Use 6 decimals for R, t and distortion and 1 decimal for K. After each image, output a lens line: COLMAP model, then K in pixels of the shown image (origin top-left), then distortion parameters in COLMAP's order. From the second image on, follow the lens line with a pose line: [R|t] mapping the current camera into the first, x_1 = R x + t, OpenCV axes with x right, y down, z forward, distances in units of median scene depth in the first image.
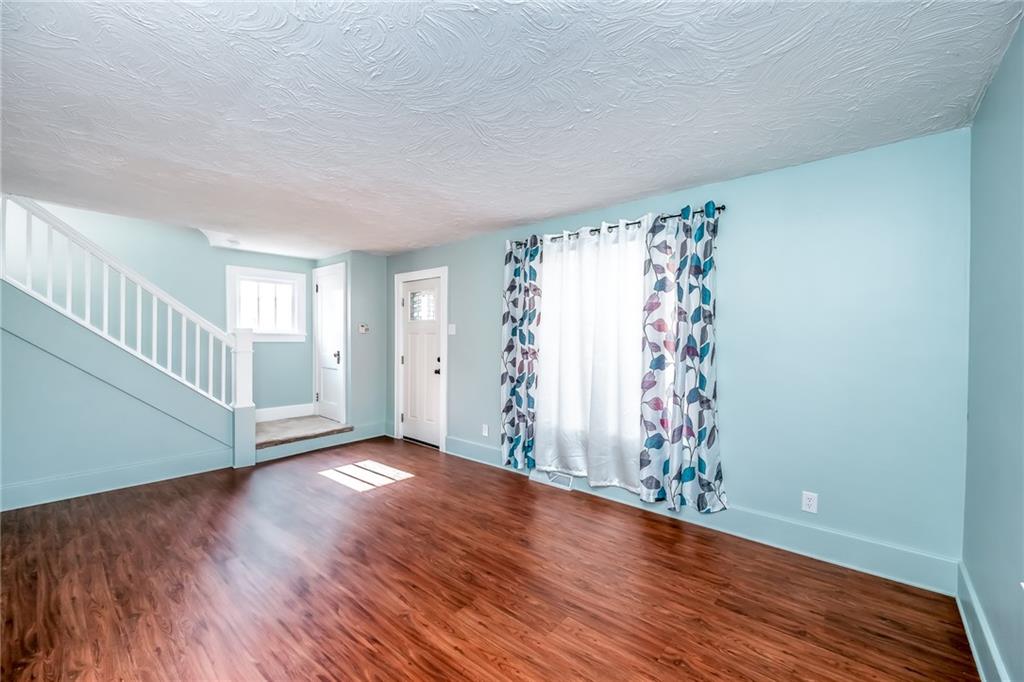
lens RADIAL K [[414.7, 0, 508.5], [0, 414.7, 334.5], [0, 0, 1]] dist [0.002235, -0.000033]
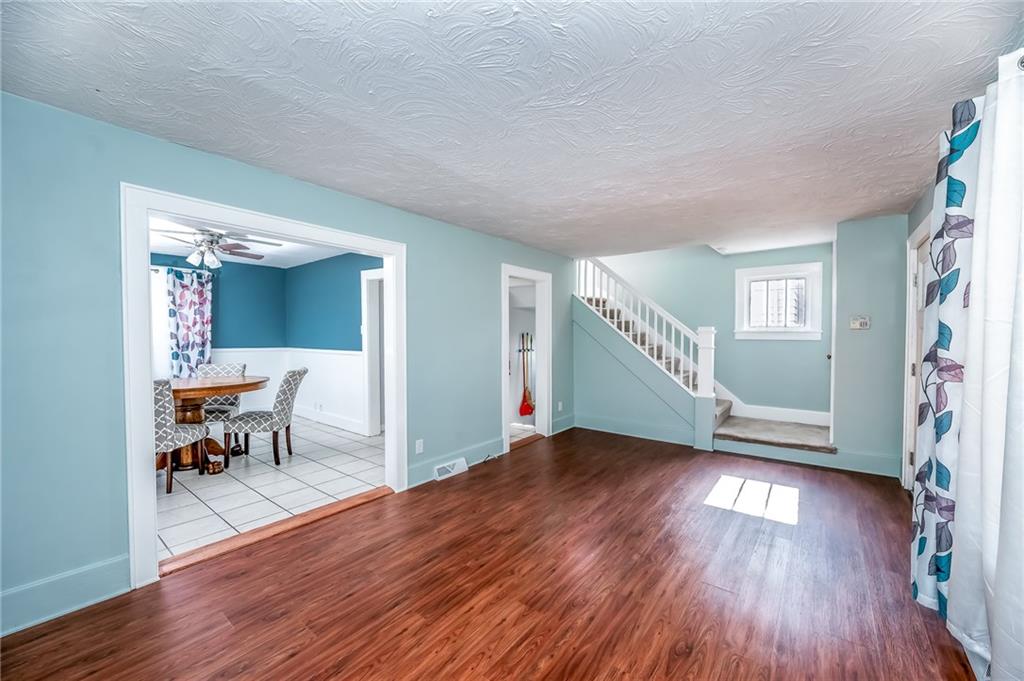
lens RADIAL K [[398.5, 0, 531.2], [0, 398.5, 344.5], [0, 0, 1]] dist [-0.008956, -0.000052]
pose [[0.070452, 0.021516, -0.997283, 0.518910], [0.007601, 0.999727, 0.022105, 0.006473], [0.997486, -0.009137, 0.070269, 0.595343]]
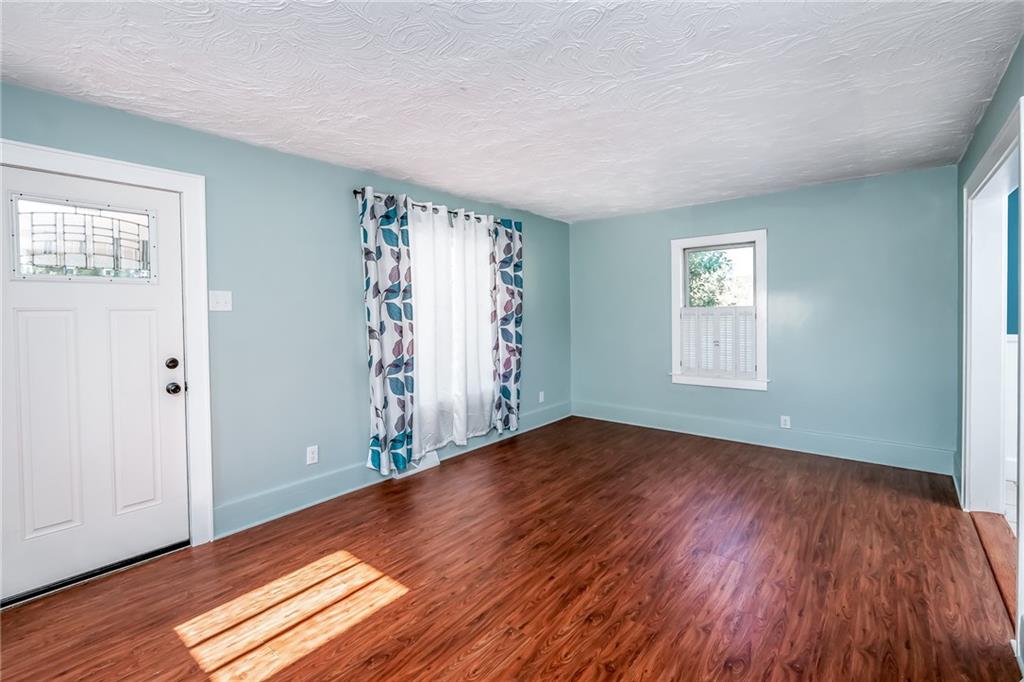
lens RADIAL K [[450.1, 0, 507.5], [0, 450.1, 318.0], [0, 0, 1]] dist [-0.001892, 0.000129]
pose [[-0.014651, -0.021160, 0.999669, -1.032780], [0.007953, 0.999742, 0.021278, -0.000036], [-0.999861, 0.008262, -0.014479, 0.929852]]
